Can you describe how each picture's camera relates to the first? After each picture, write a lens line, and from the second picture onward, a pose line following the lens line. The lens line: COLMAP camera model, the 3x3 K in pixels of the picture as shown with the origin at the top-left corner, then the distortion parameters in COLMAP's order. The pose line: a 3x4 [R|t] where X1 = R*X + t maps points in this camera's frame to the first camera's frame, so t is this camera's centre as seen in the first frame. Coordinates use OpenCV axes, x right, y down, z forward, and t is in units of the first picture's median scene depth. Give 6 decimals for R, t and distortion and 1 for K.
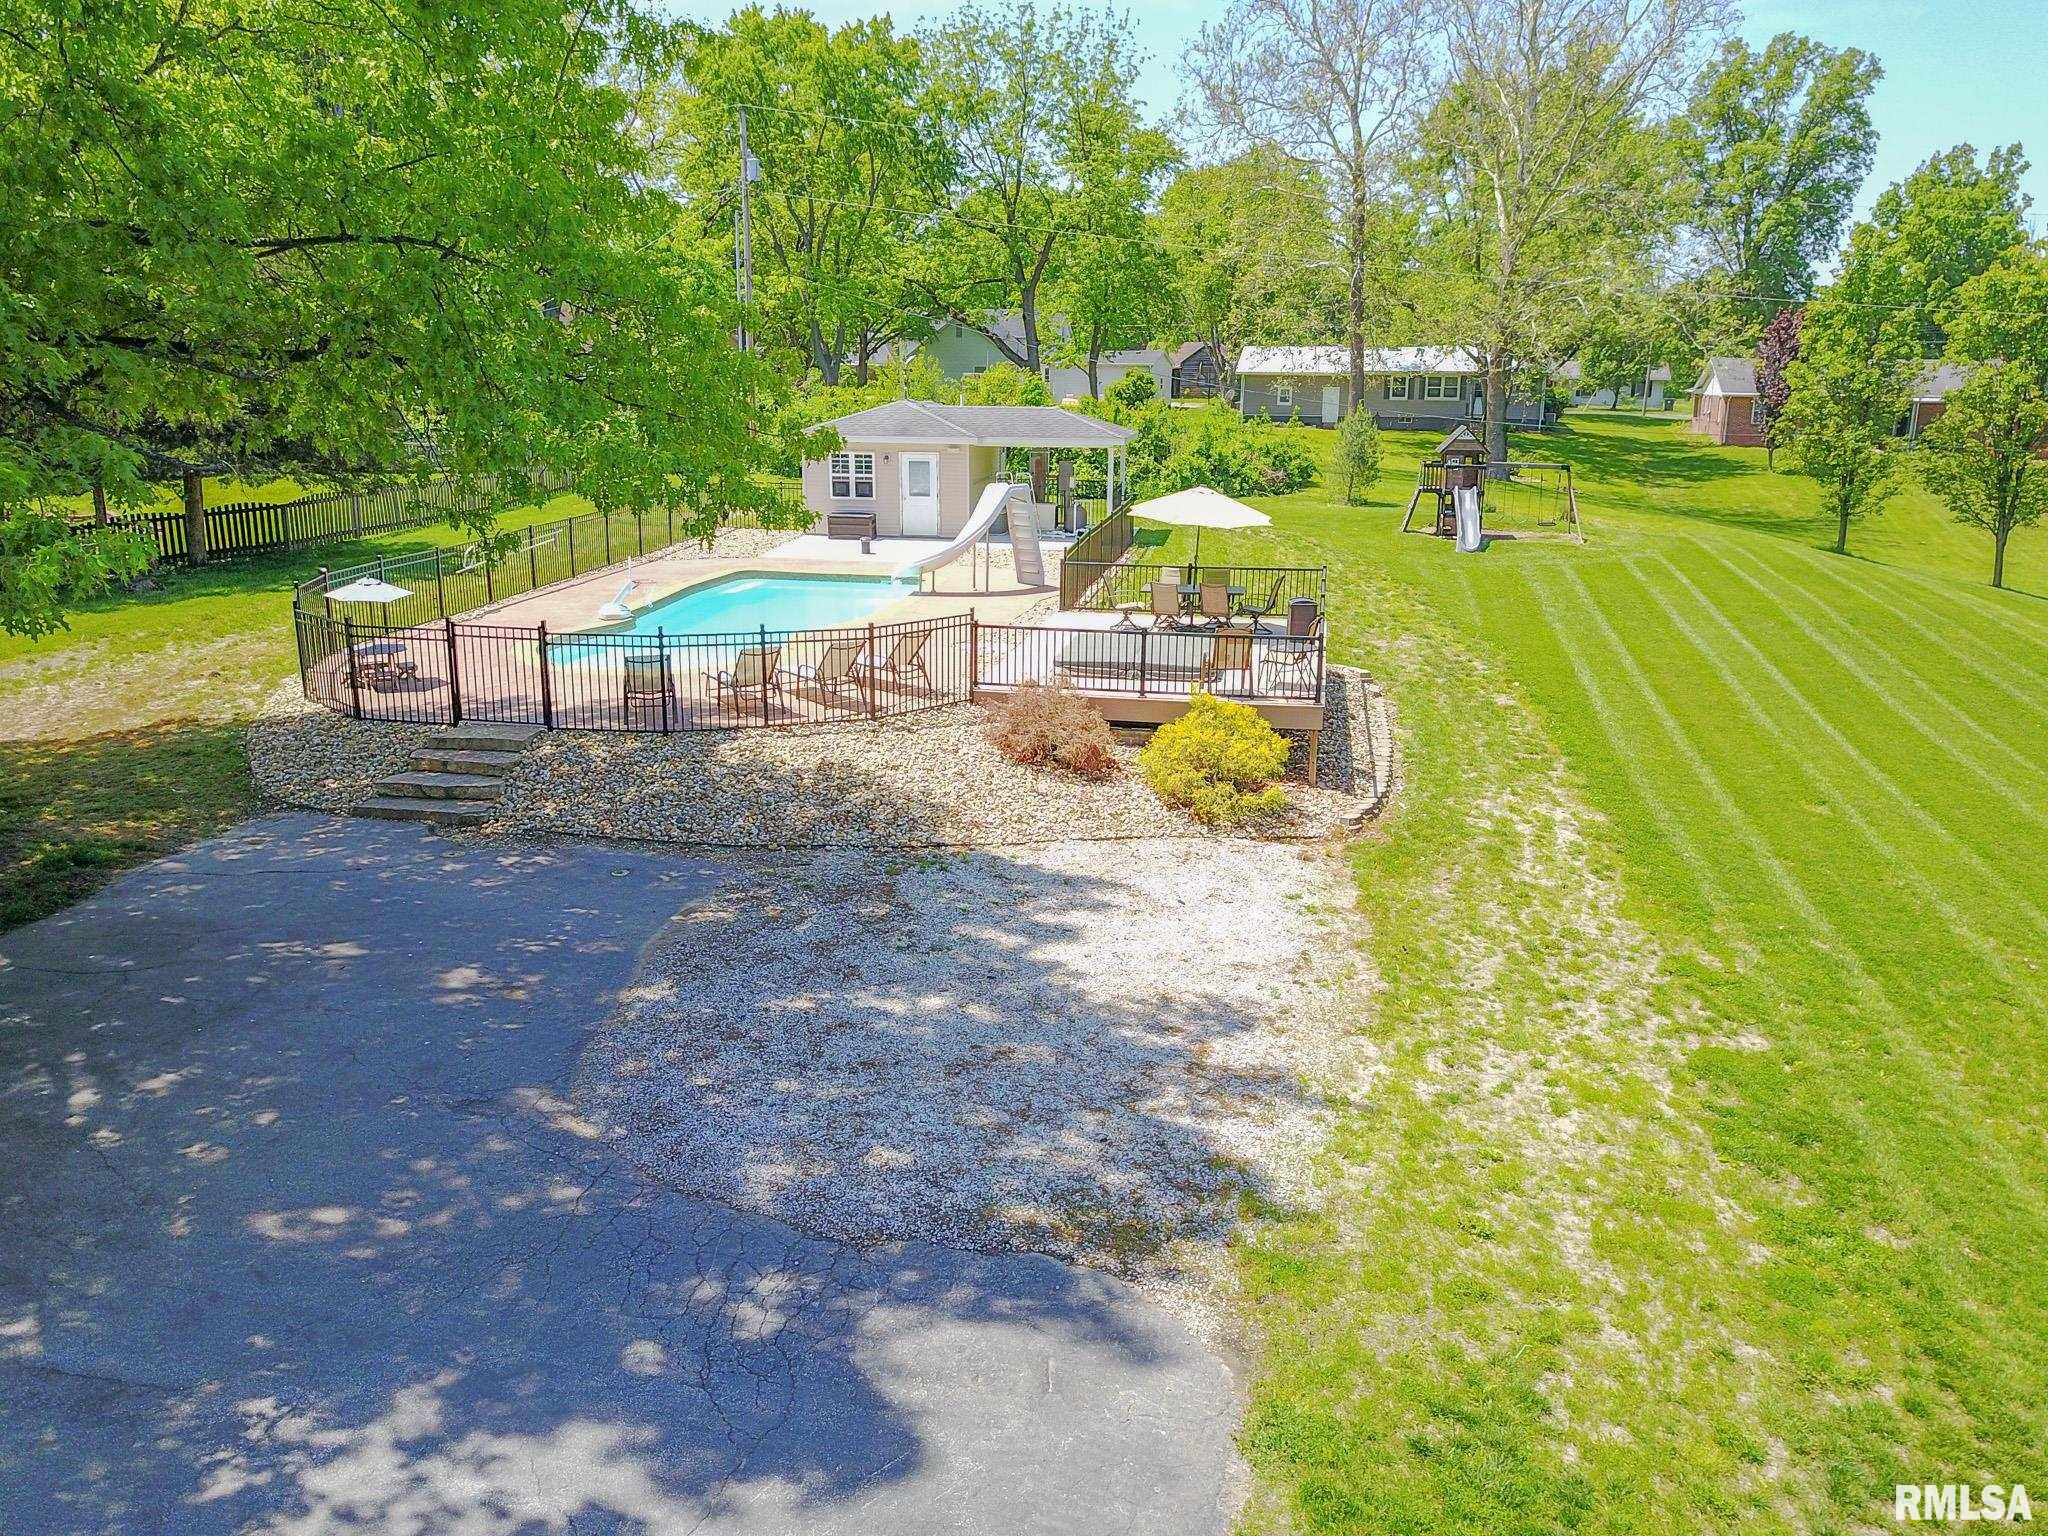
lens RADIAL K [[1555.8, 0, 1016.9], [0, 1555.8, 767.4], [0, 0, 1]] dist [0.025042, -0.023523]
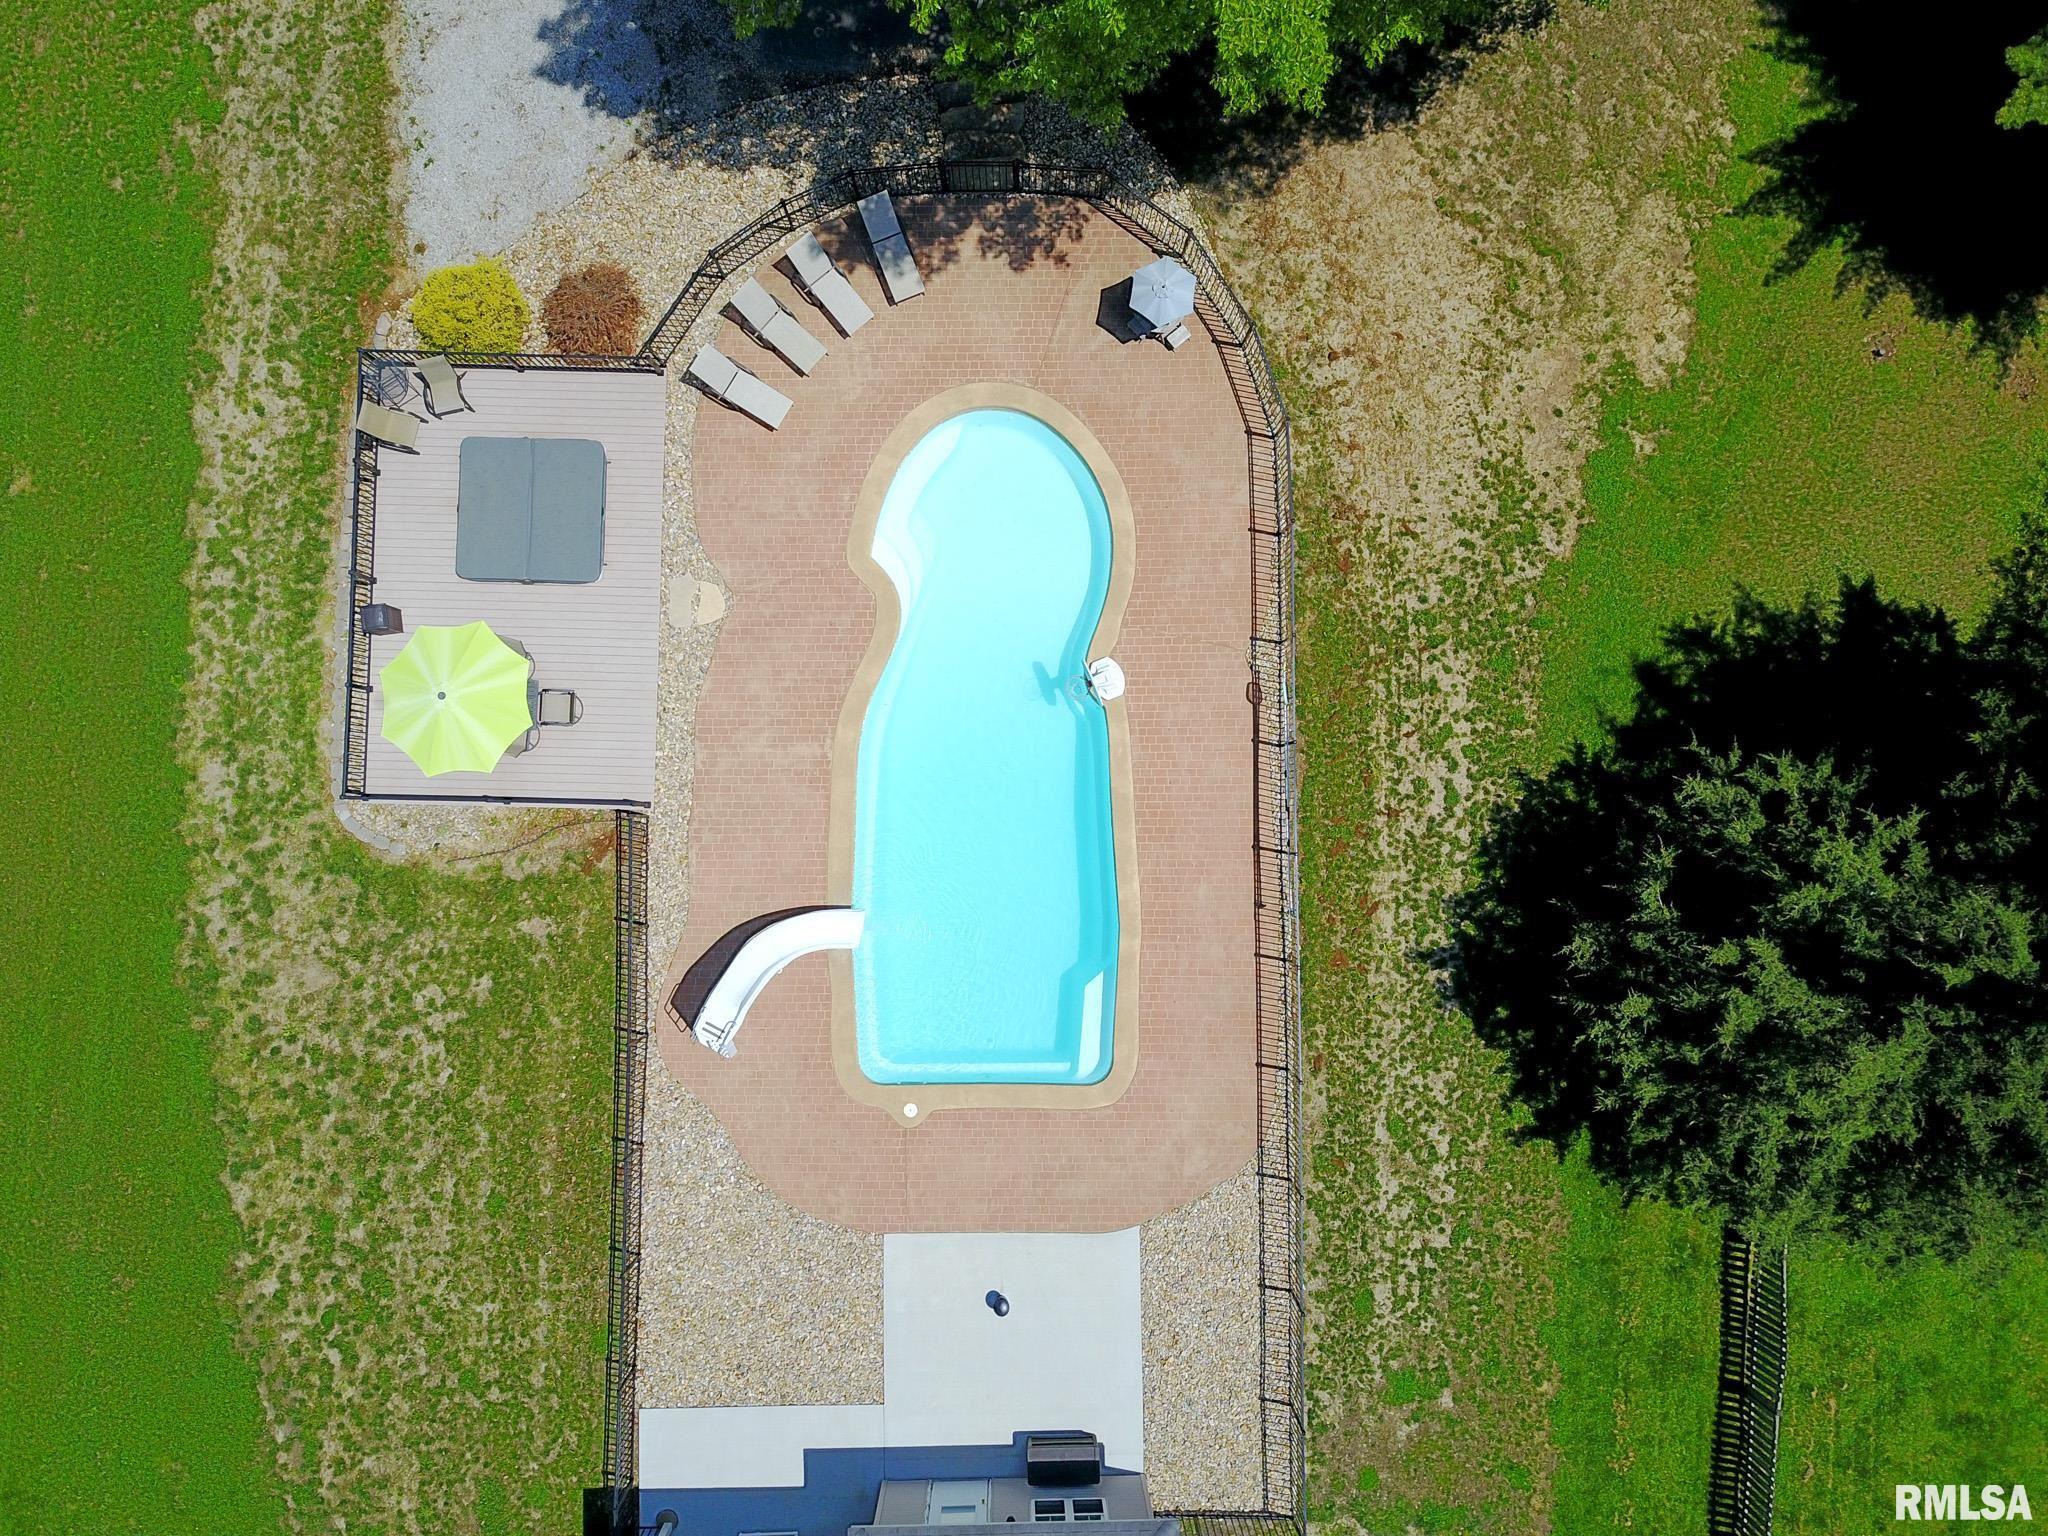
lens RADIAL K [[1555.8, 0, 1021.0], [0, 1555.8, 765.6], [0, 0, 1]] dist [0.025042, -0.023523]
pose [[-0.986246, 0.164132, -0.019501, -0.285412], [-0.056634, -0.224728, 0.972774, -1.651870], [0.155281, 0.960499, 0.230933, 1.331311]]
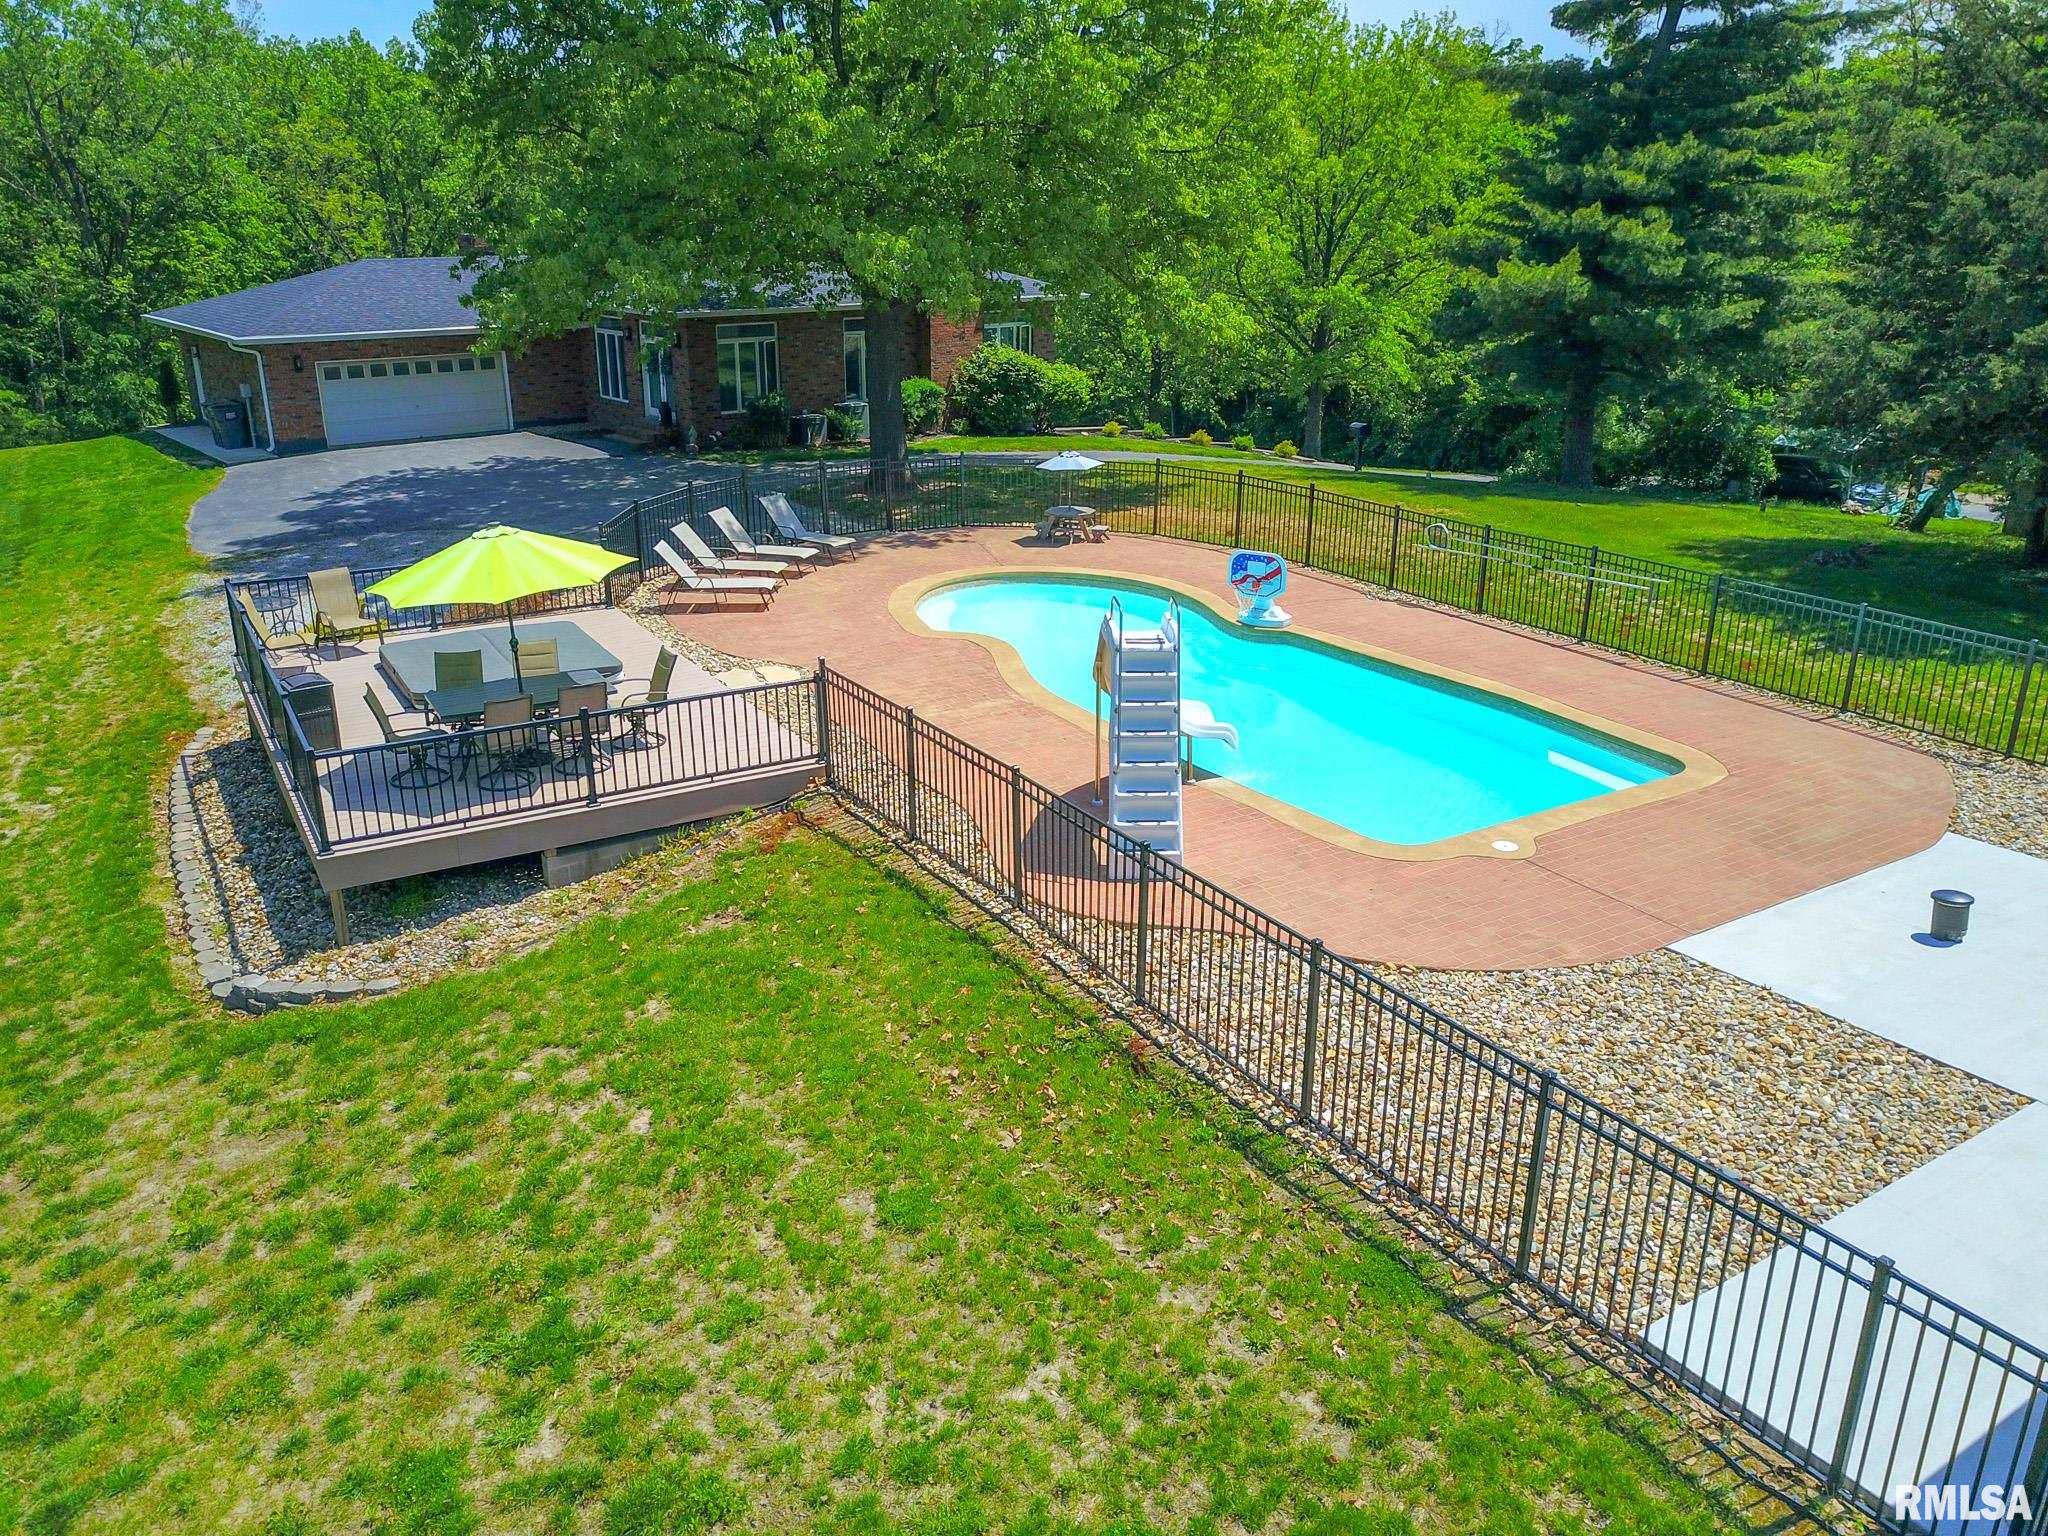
lens RADIAL K [[1555.8, 0, 1035.3], [0, 1555.8, 771.2], [0, 0, 1]] dist [0.025042, -0.023523]
pose [[-0.744767, 0.229151, -0.626748, 0.536447], [-0.173851, 0.840136, 0.513758, -0.656457], [0.644281, 0.491591, -0.585867, 2.290869]]
